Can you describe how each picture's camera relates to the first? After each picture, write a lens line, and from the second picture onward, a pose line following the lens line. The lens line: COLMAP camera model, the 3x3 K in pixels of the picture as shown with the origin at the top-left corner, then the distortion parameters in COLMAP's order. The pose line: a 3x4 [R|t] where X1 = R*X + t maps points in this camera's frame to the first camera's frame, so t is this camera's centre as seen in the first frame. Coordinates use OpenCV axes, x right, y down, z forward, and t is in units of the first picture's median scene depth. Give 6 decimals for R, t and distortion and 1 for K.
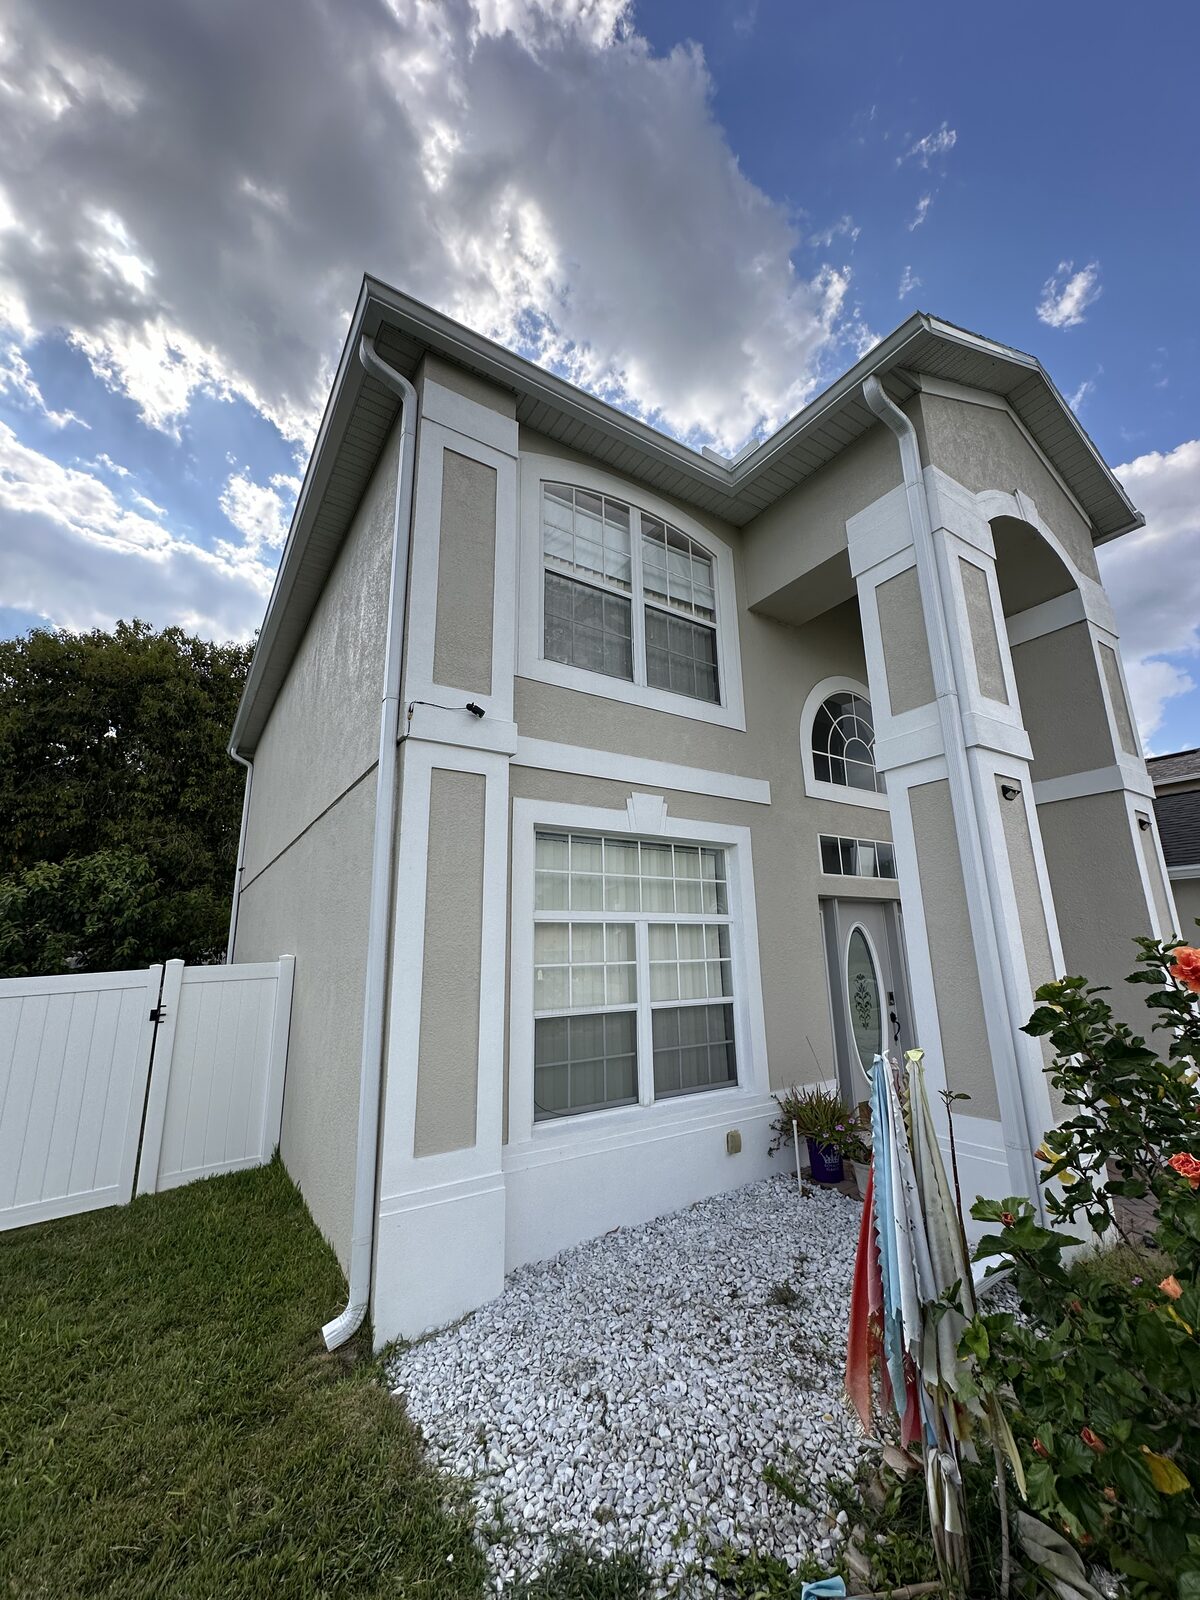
lens RADIAL K [[634.1, 0, 600.0], [0, 634.1, 800.0], [0, 0, 1]] dist [0.001696, 0.000081]
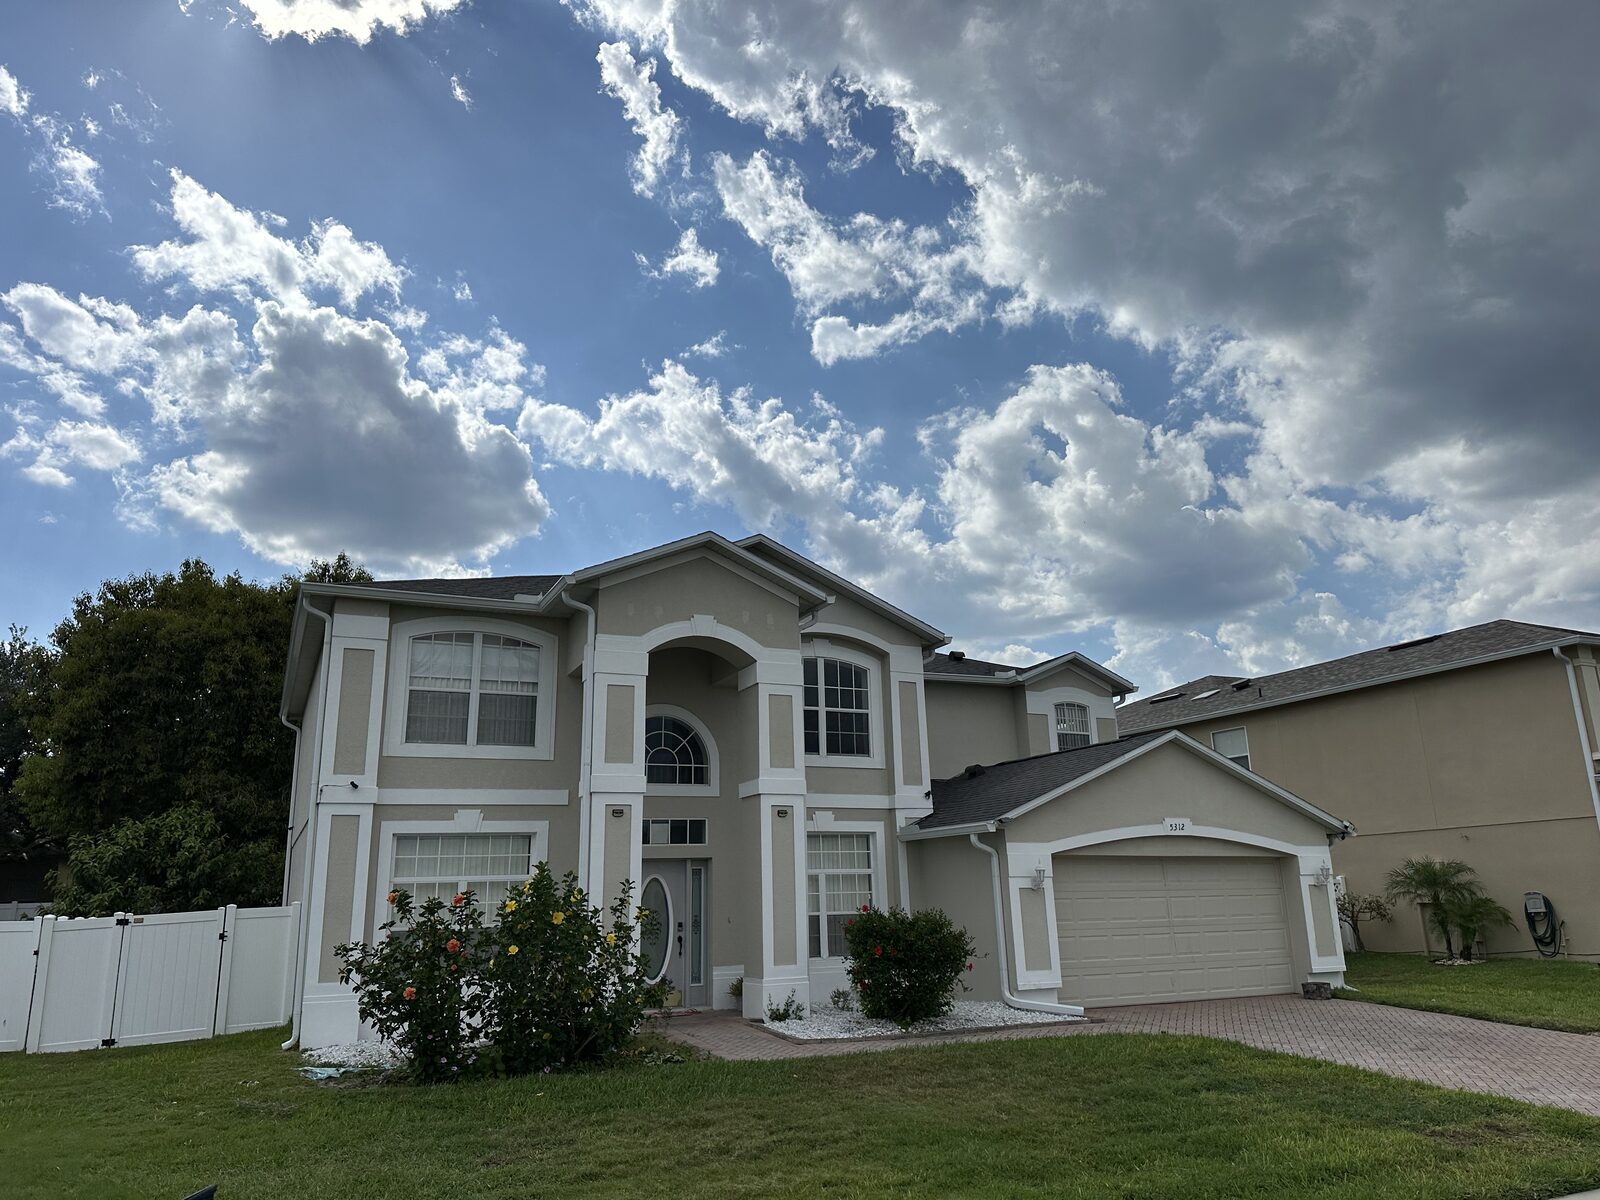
lens RADIAL K [[1088.1, 0, 800.0], [0, 1088.1, 600.0], [0, 0, 1]] dist [-0.031333, -0.000348]
pose [[0.992033, -0.042224, -0.118694, 0.580531], [0.037394, 0.998391, -0.042625, -0.182540], [0.120303, 0.037847, 0.992016, -0.813954]]
